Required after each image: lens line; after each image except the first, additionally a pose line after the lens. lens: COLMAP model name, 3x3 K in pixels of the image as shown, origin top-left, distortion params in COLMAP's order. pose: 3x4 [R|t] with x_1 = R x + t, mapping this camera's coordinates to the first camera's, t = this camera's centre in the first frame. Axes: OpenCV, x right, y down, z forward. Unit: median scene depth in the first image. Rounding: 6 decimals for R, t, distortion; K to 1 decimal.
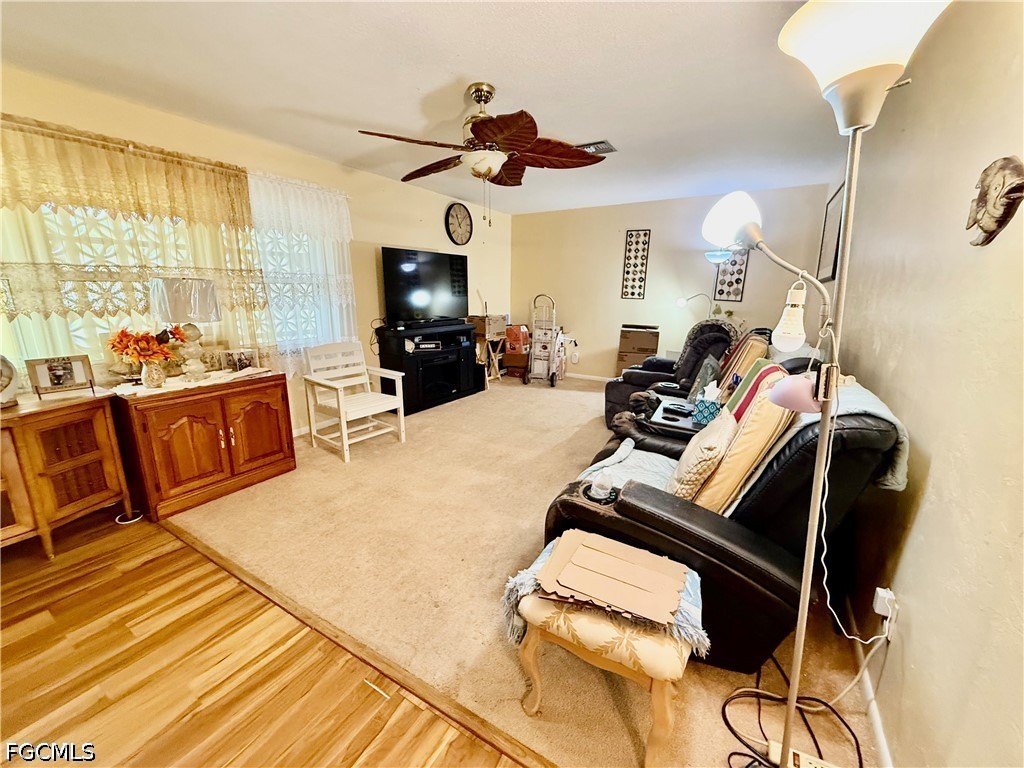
lens RADIAL K [[409.3, 0, 505.4], [0, 409.3, 383.1], [0, 0, 1]] dist [0.000134, 0.000121]
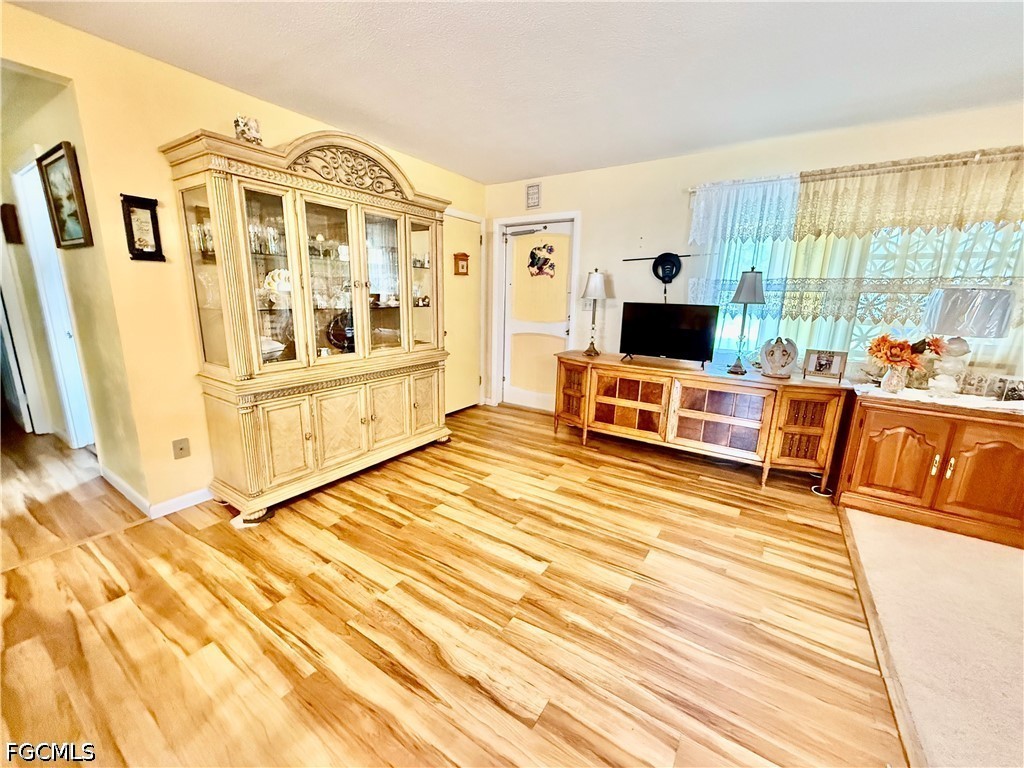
lens RADIAL K [[409.3, 0, 511.5], [0, 409.3, 380.2], [0, 0, 1]] dist [0.000134, 0.000121]
pose [[-0.031550, 0.201848, -0.978909, 0.198568], [-0.247466, 0.947325, 0.203311, 0.007936], [0.968383, 0.248661, 0.020062, 0.034622]]
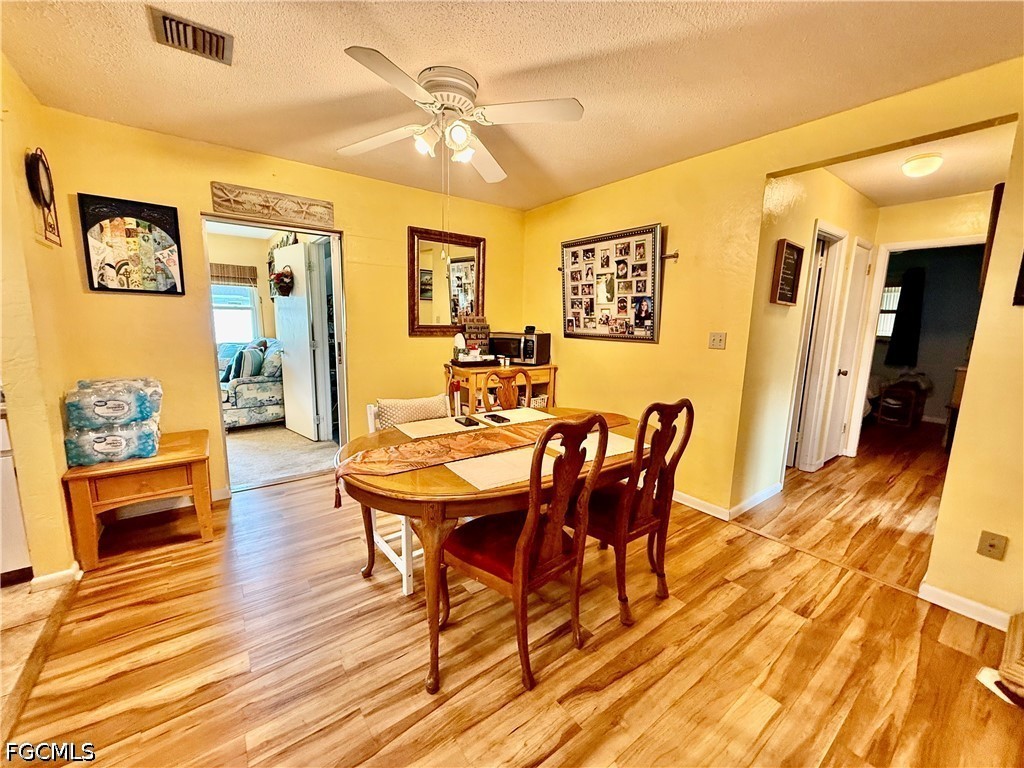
lens RADIAL K [[409.3, 0, 507.6], [0, 409.3, 377.5], [0, 0, 1]] dist [0.000134, 0.000121]
pose [[-0.928548, -0.077350, 0.363063, -0.137982], [0.059347, 0.934537, 0.350883, -0.047221], [-0.366437, 0.347359, -0.863172, 0.200714]]
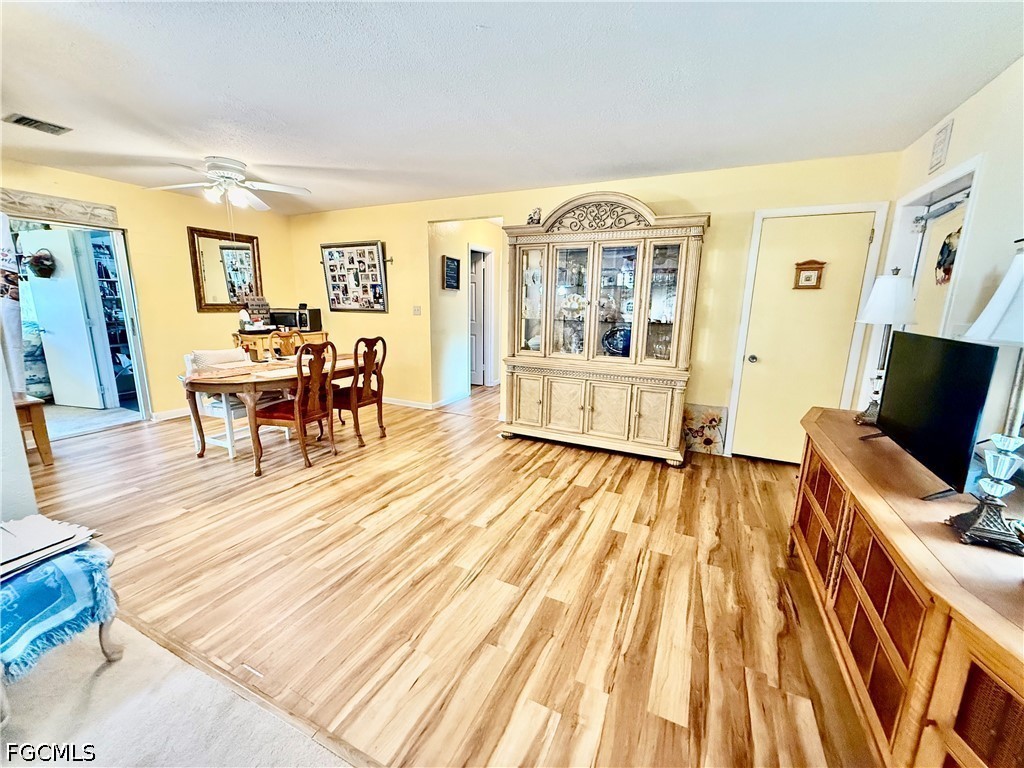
lens RADIAL K [[409.3, 0, 512.0], [0, 409.3, 383.2], [0, 0, 1]] dist [0.000134, 0.000121]
pose [[-0.994307, -0.000566, -0.106548, -0.514547], [-0.044866, 0.909236, 0.413857, -0.245027], [0.096643, 0.416281, -0.904085, 1.013646]]
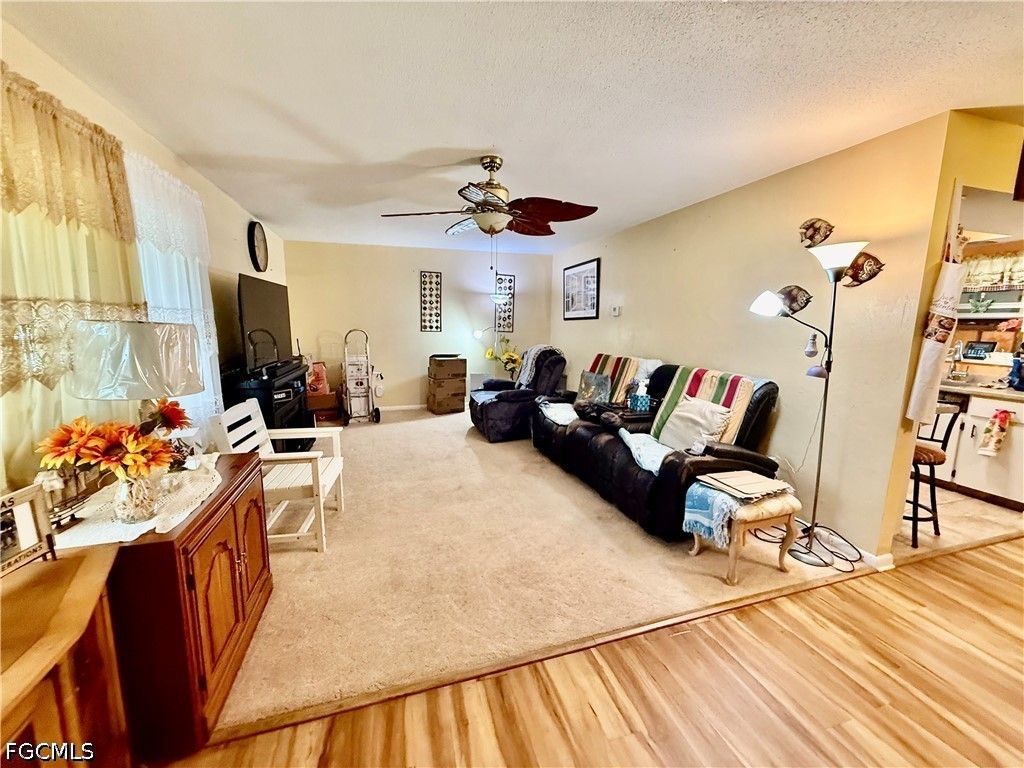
lens RADIAL K [[409.3, 0, 511.3], [0, 409.3, 384.2], [0, 0, 1]] dist [0.000134, 0.000121]
pose [[0.663368, -0.118162, 0.738905, -0.921192], [0.165013, 0.986245, 0.009572, -0.091204], [-0.729872, 0.115579, 0.673742, 0.242580]]
